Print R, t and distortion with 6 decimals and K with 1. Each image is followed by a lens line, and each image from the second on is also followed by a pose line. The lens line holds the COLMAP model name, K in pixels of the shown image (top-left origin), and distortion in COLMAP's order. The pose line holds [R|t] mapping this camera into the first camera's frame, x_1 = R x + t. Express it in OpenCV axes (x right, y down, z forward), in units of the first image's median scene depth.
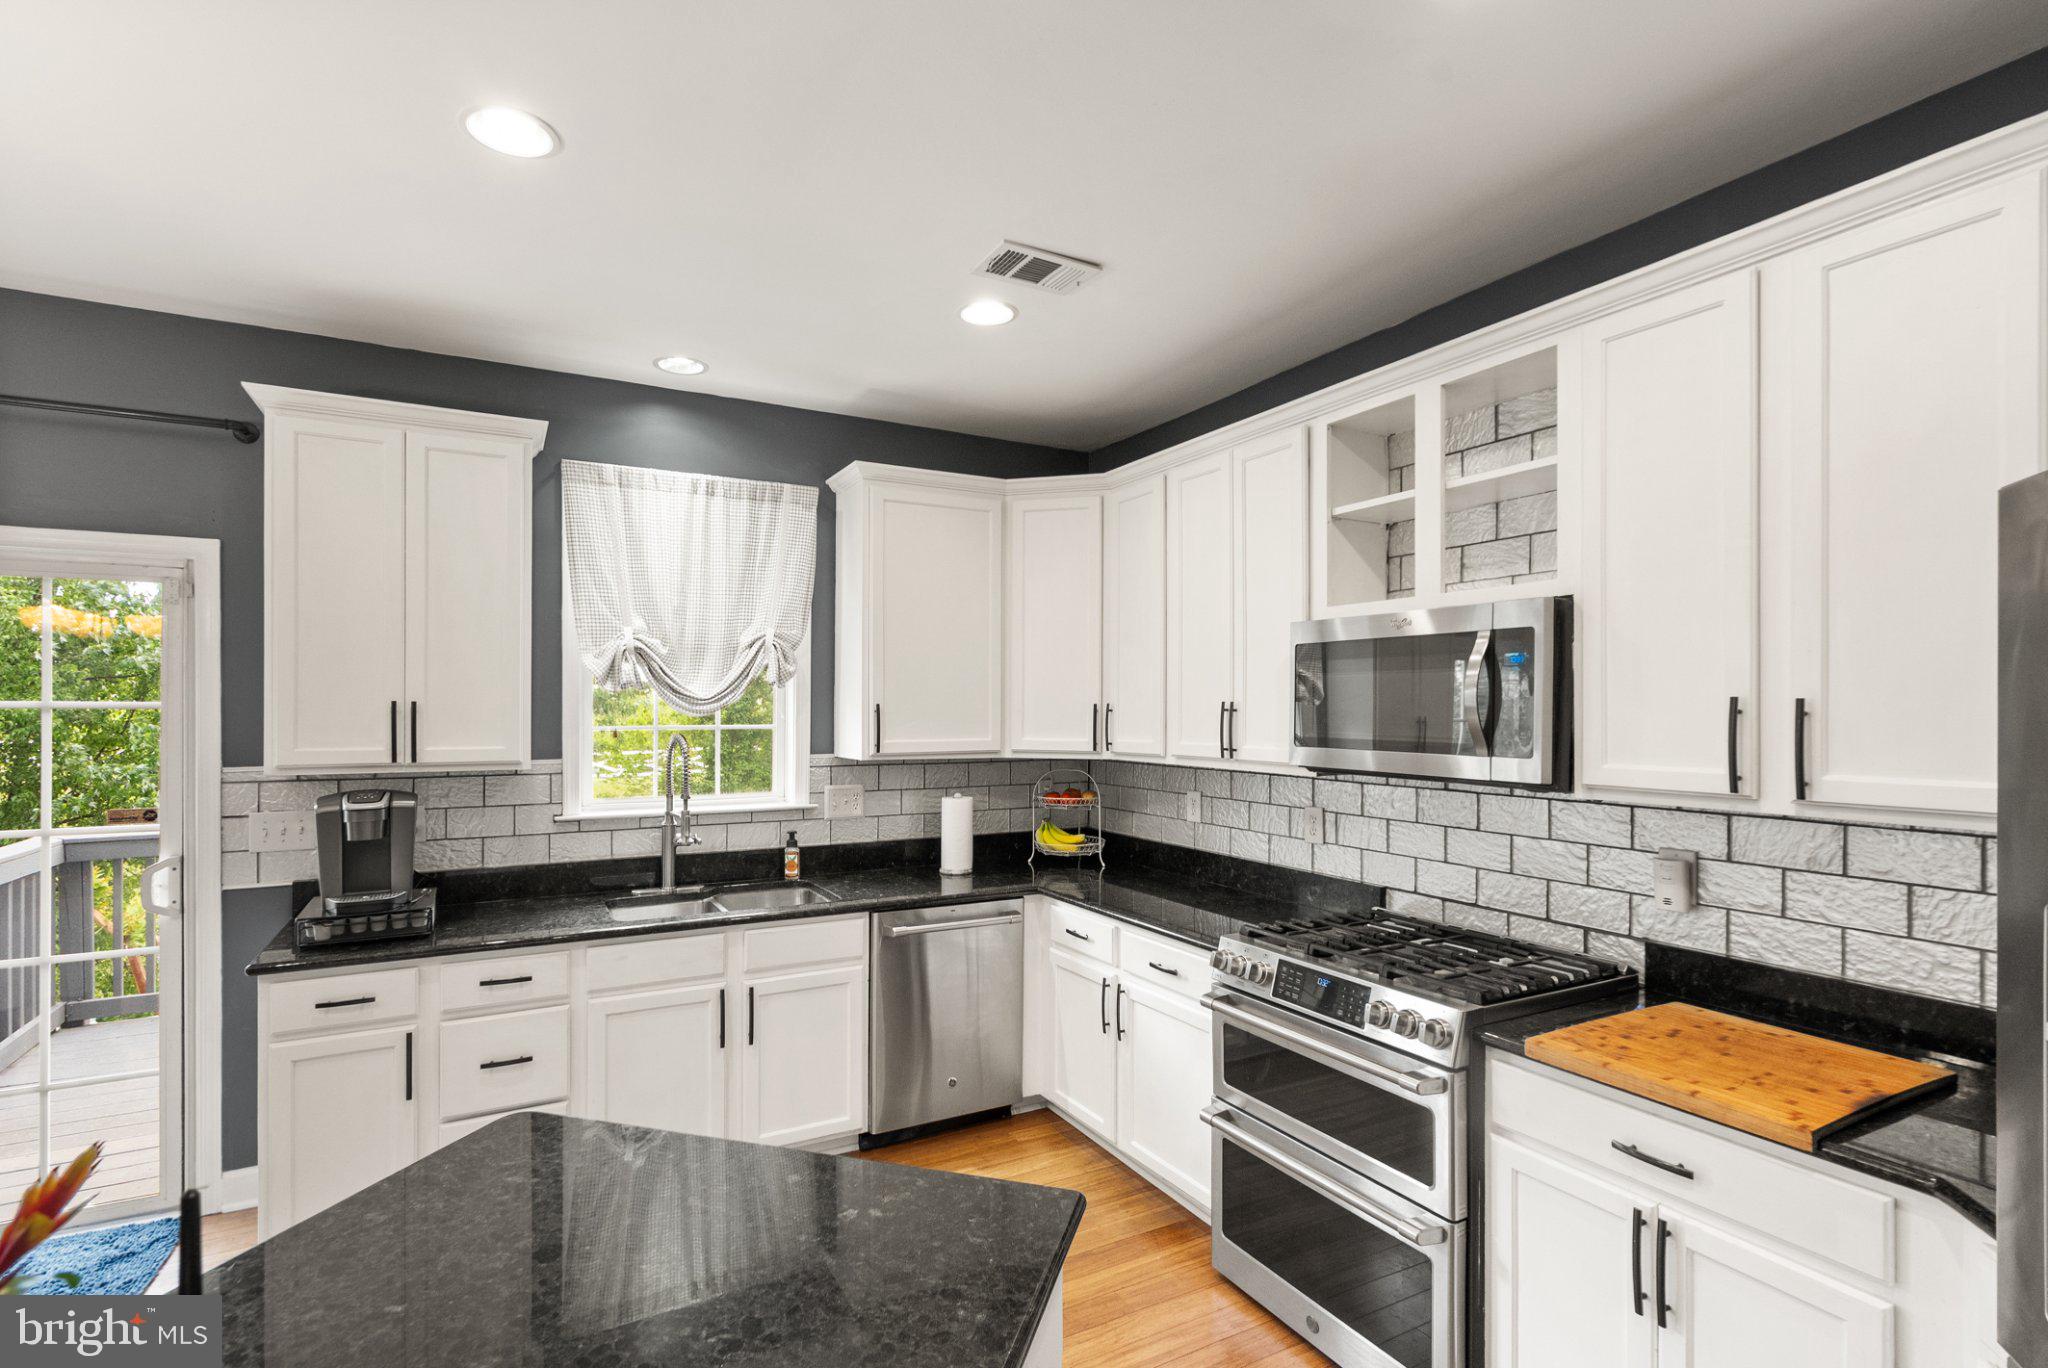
lens RADIAL K [[961.9, 0, 1014.3], [0, 961.9, 707.8], [0, 0, 1]] dist [0.003911, 0.001255]
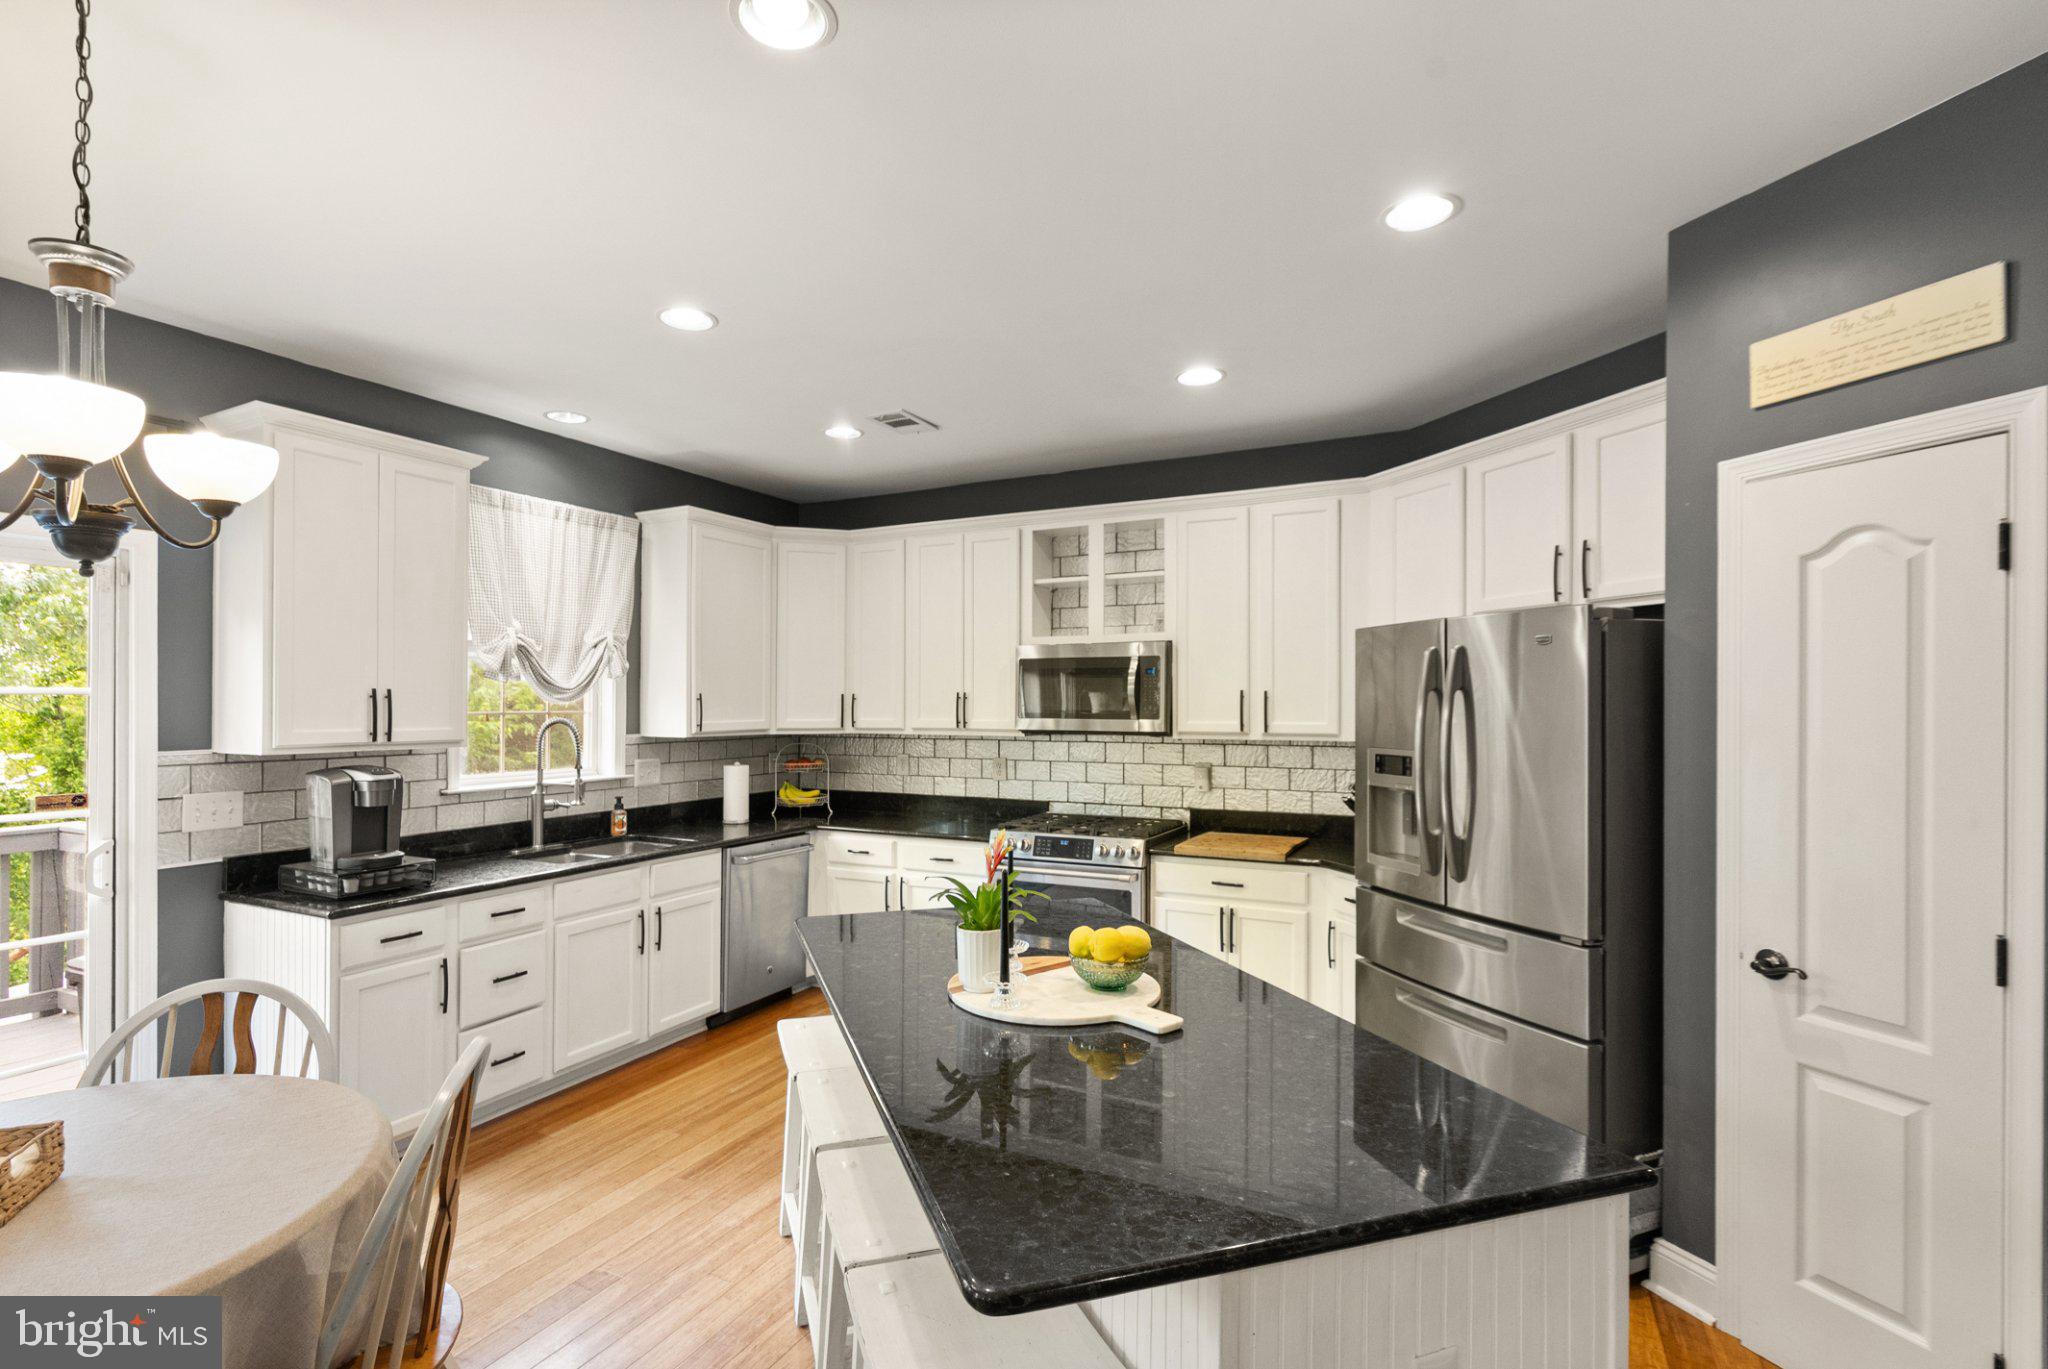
lens RADIAL K [[968.3, 0, 998.2], [0, 968.3, 713.9], [0, 0, 1]] dist [0.001643, 0.001488]
pose [[0.824895, -0.008272, 0.565226, -0.658825], [0.001890, 0.999928, 0.011875, 0.010410], [-0.565283, -0.008728, 0.824851, -0.369774]]
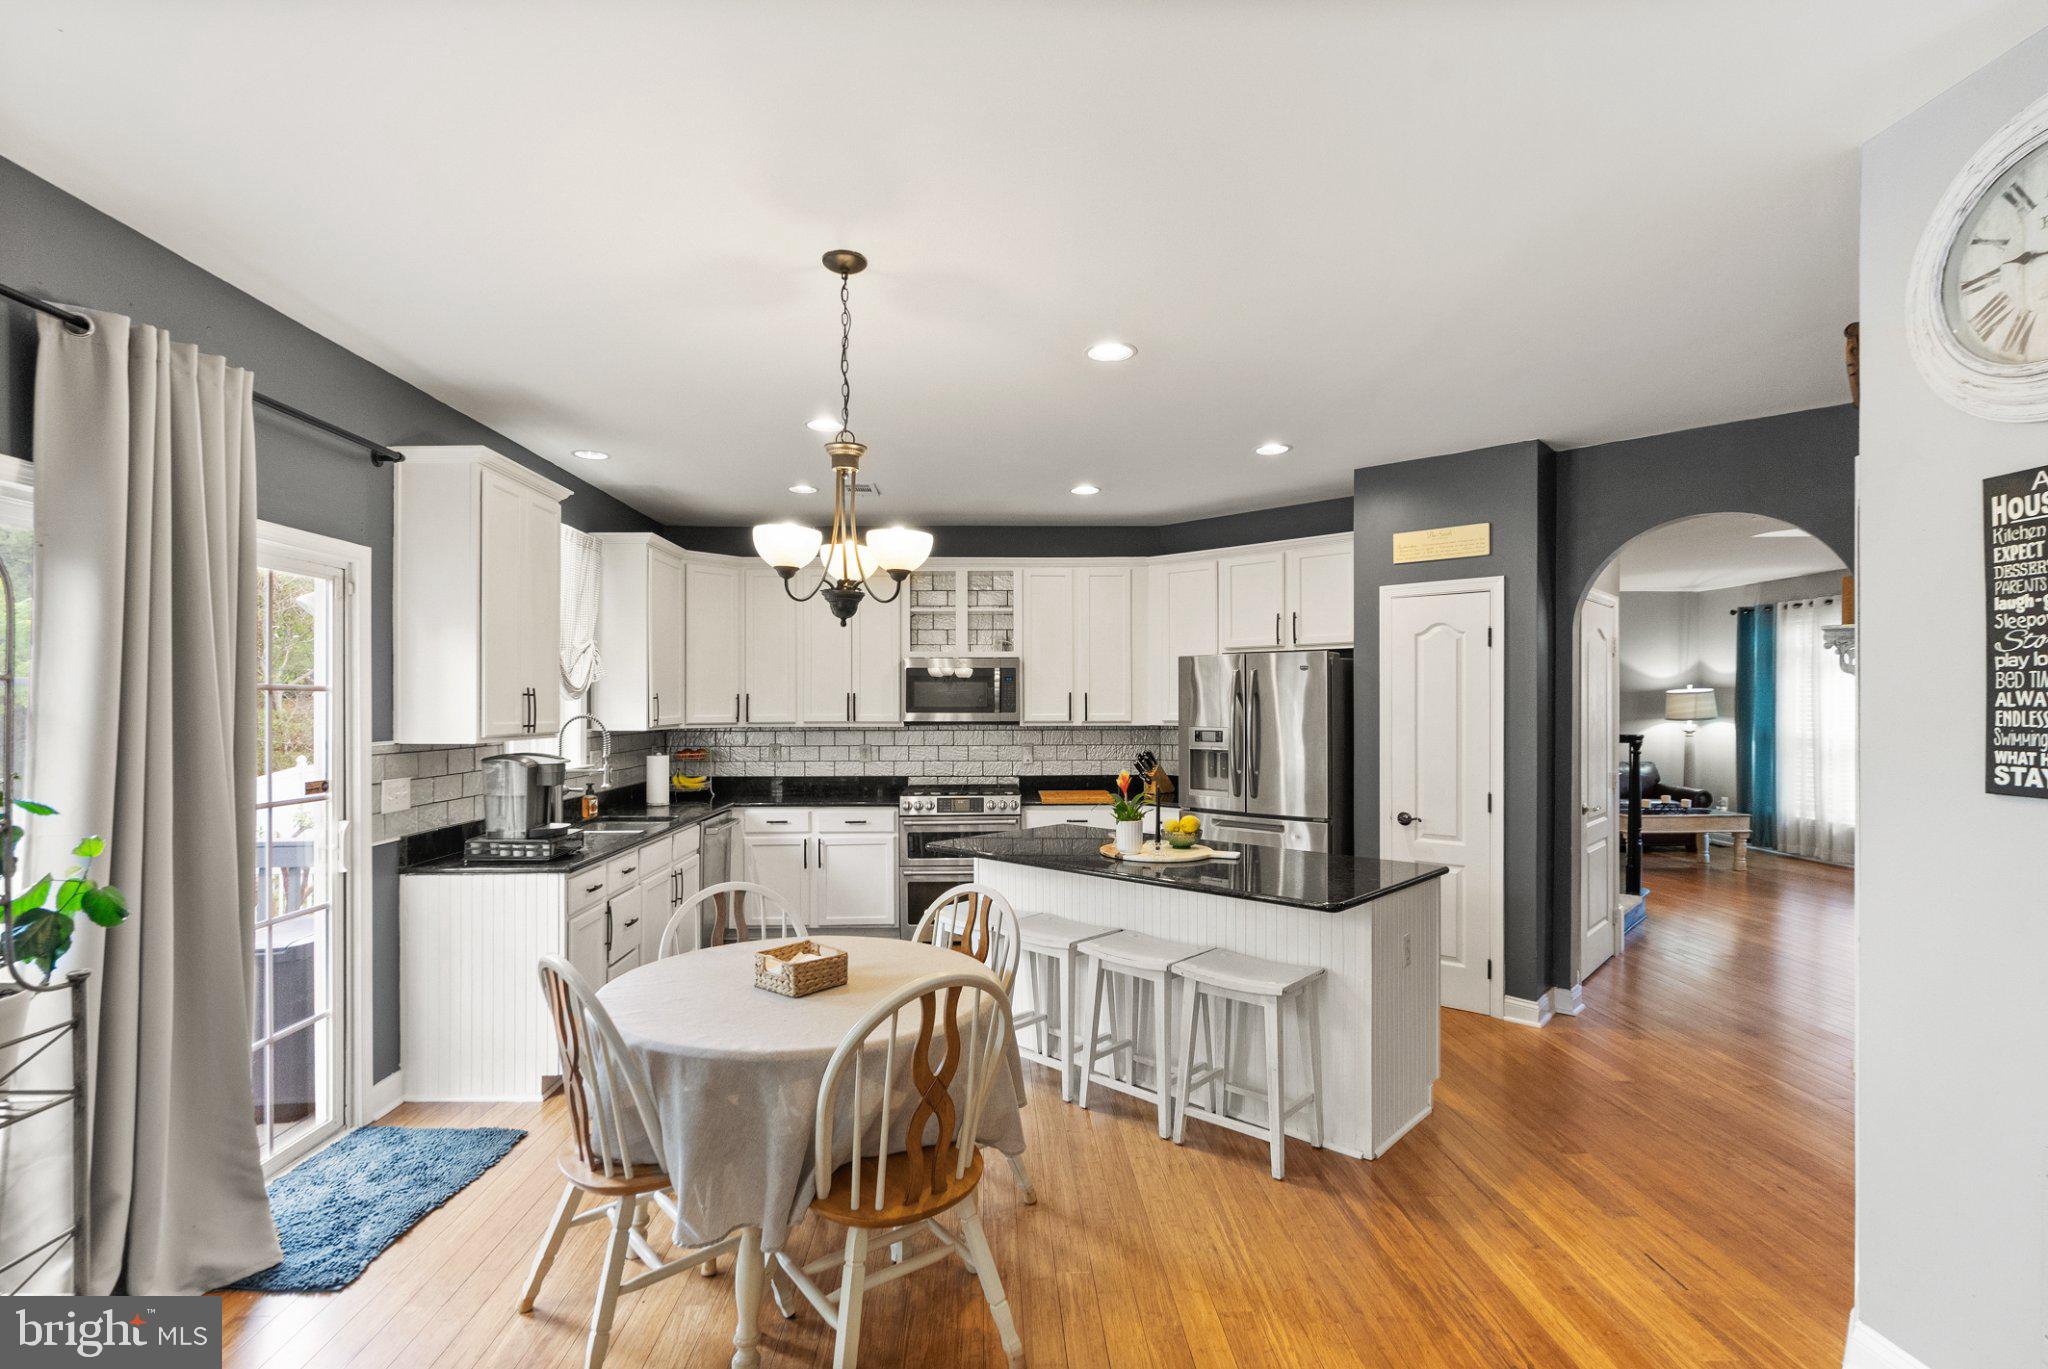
lens RADIAL K [[961.9, 0, 1014.3], [0, 961.9, 708.3], [0, 0, 1]] dist [0.003911, 0.001255]
pose [[0.445358, -0.006973, 0.895325, -1.505255], [0.003696, 0.999975, 0.005950, 0.015315], [-0.895345, 0.000659, 0.445373, -0.223651]]
